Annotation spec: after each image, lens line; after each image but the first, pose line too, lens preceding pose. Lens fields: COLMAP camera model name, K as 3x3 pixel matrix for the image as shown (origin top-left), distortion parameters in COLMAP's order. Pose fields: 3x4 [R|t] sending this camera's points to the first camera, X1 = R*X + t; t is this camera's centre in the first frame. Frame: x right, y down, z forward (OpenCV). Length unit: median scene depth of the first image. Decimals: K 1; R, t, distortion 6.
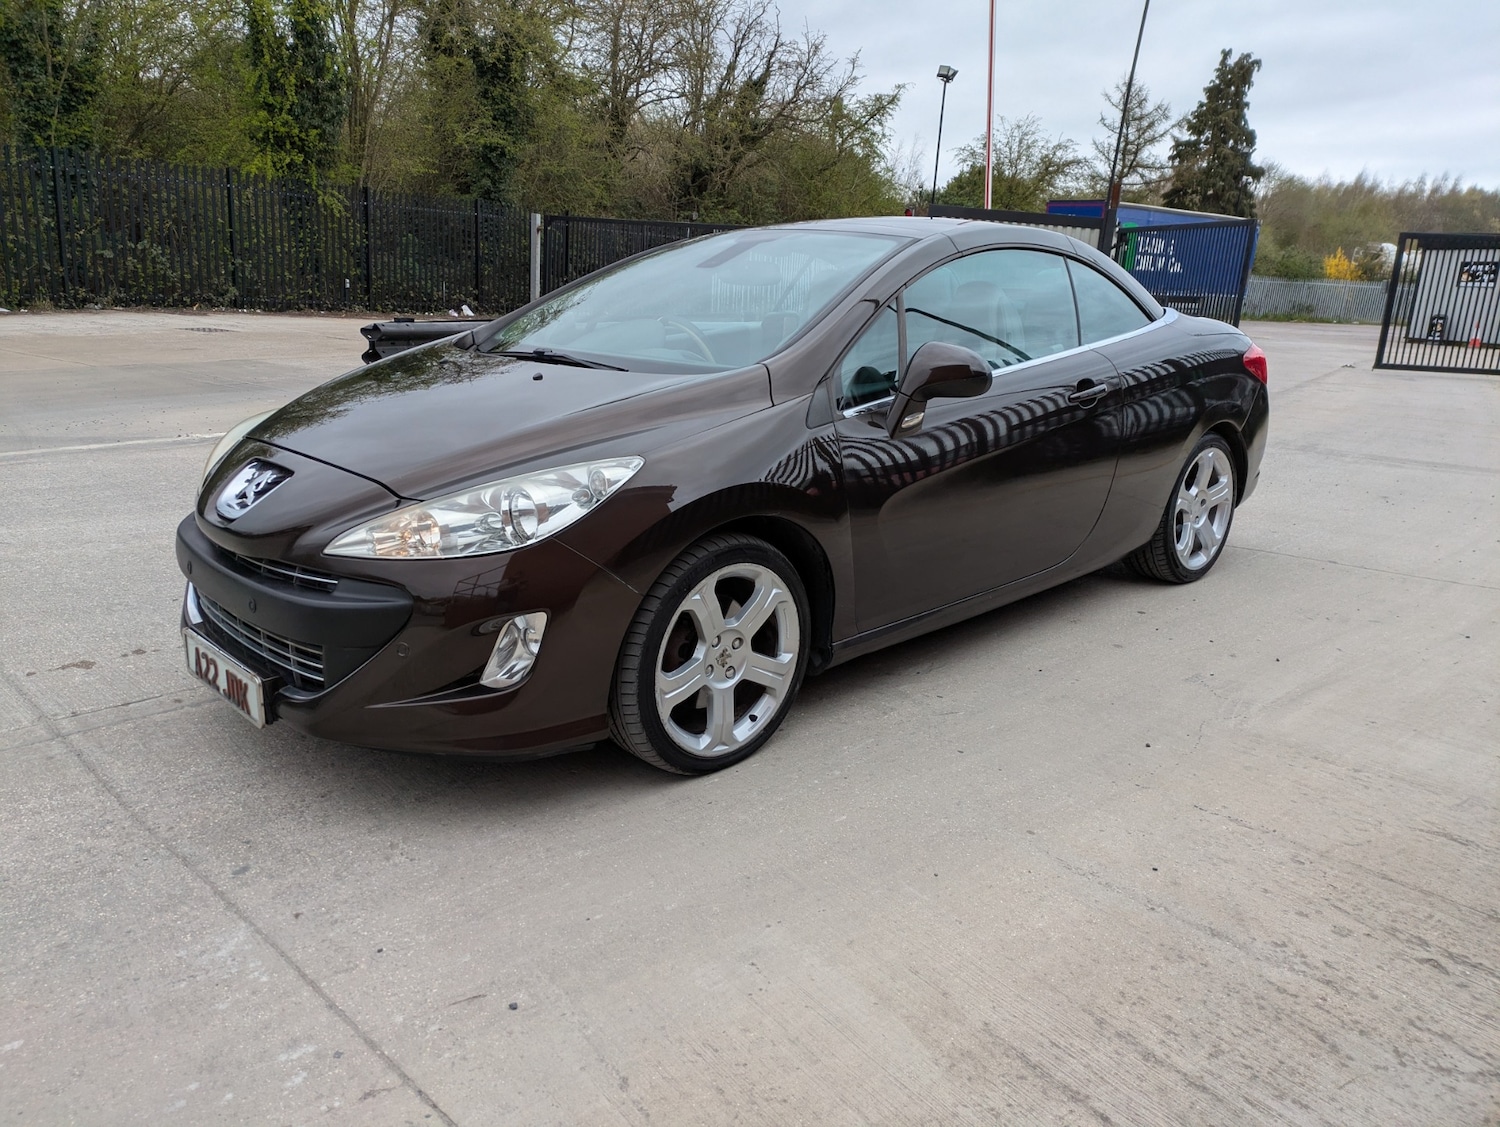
lens RADIAL K [[1098.4, 0, 726.9], [0, 1098.4, 544.4], [0, 0, 1]] dist [0.075401, -0.077227]
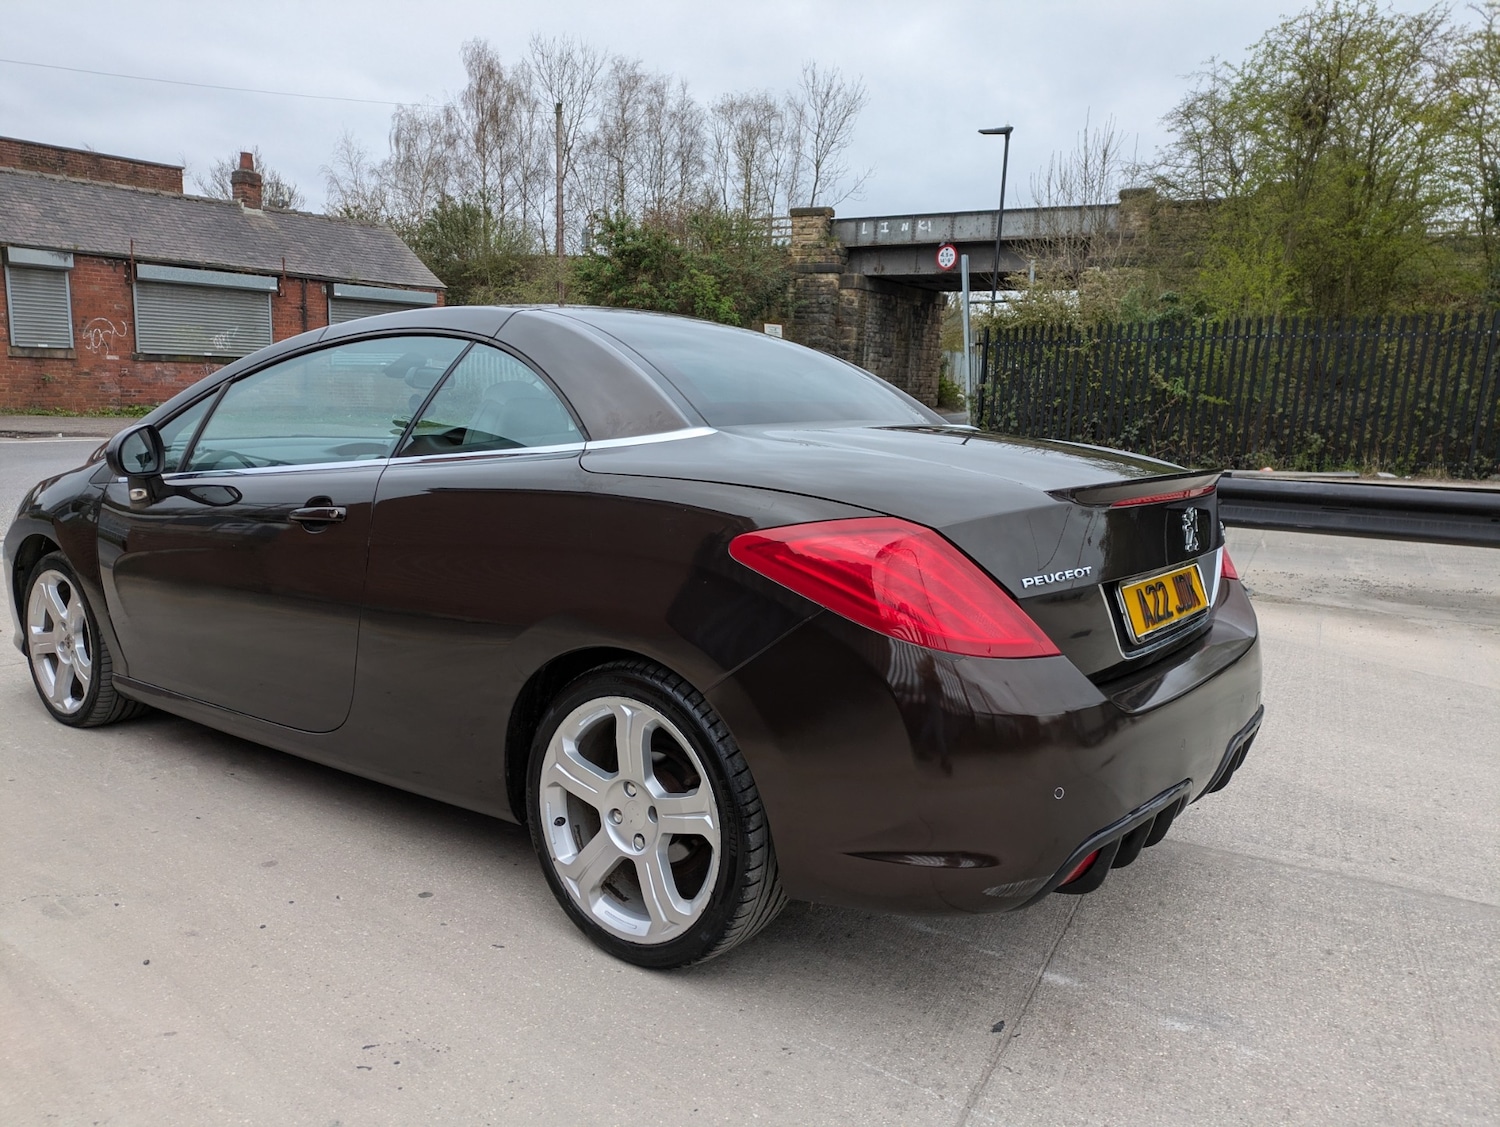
lens RADIAL K [[1102.1, 0, 724.0], [0, 1102.1, 563.6], [0, 0, 1]] dist [0.053331, -0.037226]
pose [[0.157302, 0.121930, -0.979994, 0.173431], [-0.260477, 0.962330, 0.077922, -0.036748], [0.952579, 0.243009, 0.183137, 0.176042]]
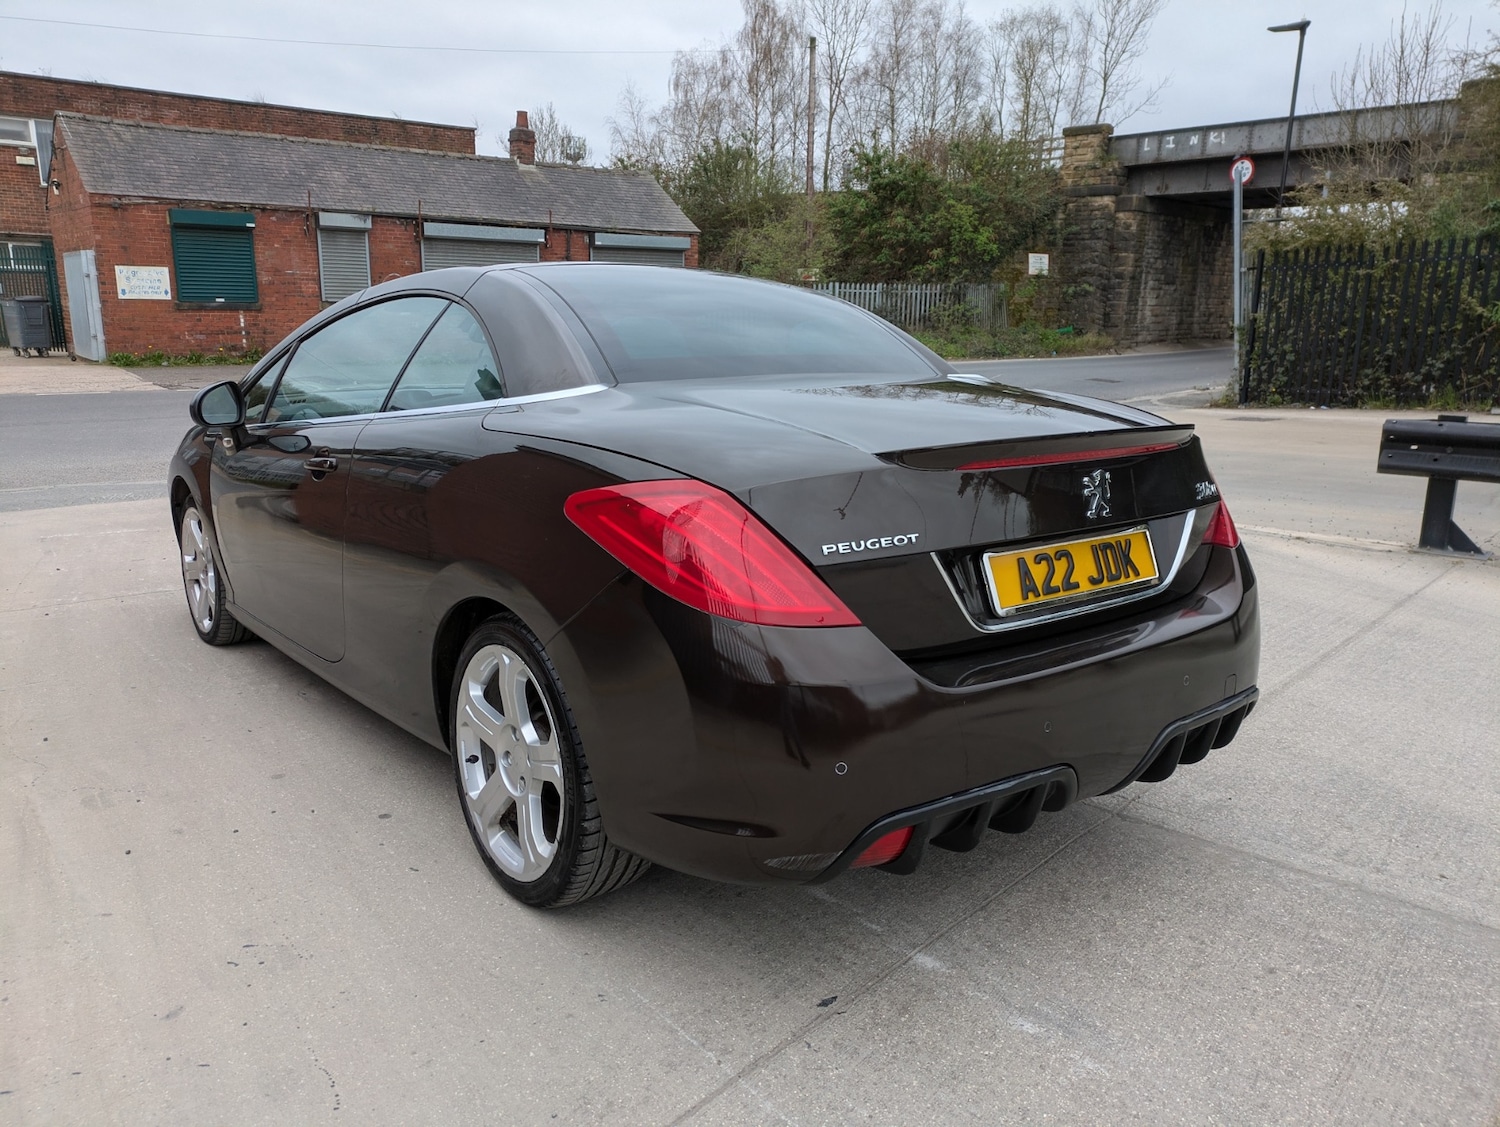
lens RADIAL K [[1100.5, 0, 718.2], [0, 1100.5, 547.5], [0, 0, 1]] dist [0.060995, -0.052348]
pose [[-0.094021, 0.163028, -0.982131, 0.174552], [-0.252110, 0.950448, 0.181904, -0.047247], [0.963120, 0.264708, -0.048261, 0.208453]]
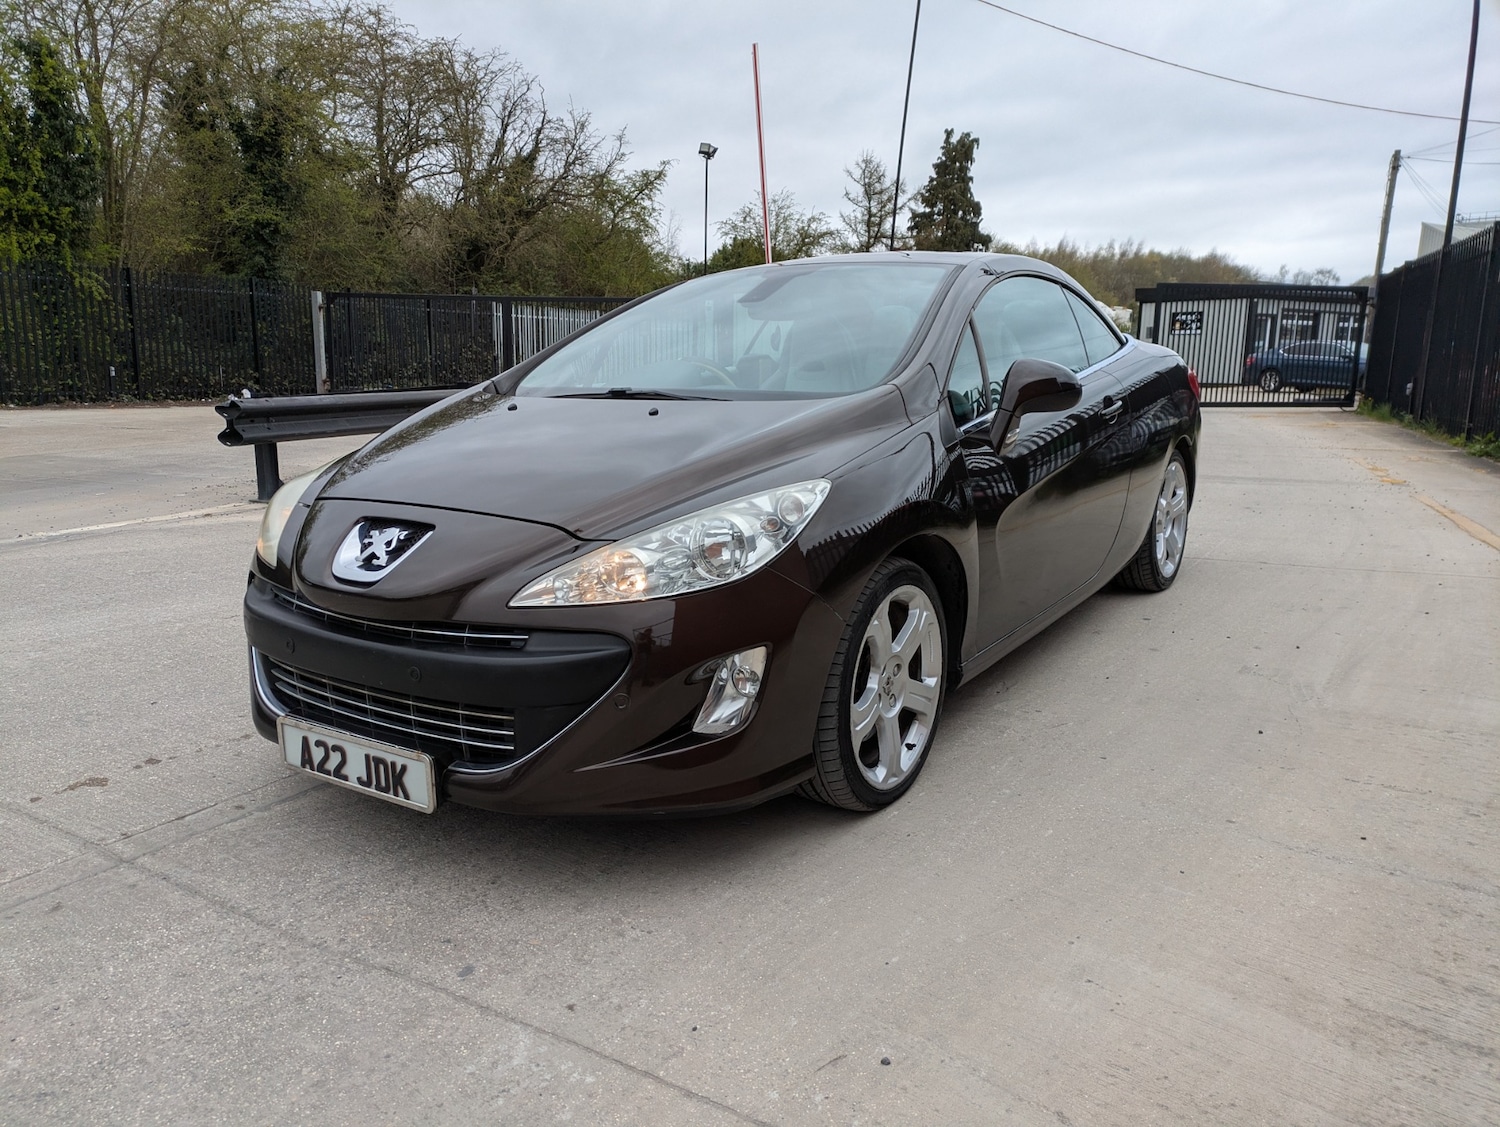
lens RADIAL K [[1102.1, 0, 724.0], [0, 1102.1, 563.6], [0, 0, 1]] dist [0.053331, -0.037226]
pose [[0.976962, -0.079751, 0.197953, -0.038602], [0.089074, 0.995275, -0.038635, 0.002471], [-0.193936, 0.055377, 0.979450, 0.008397]]
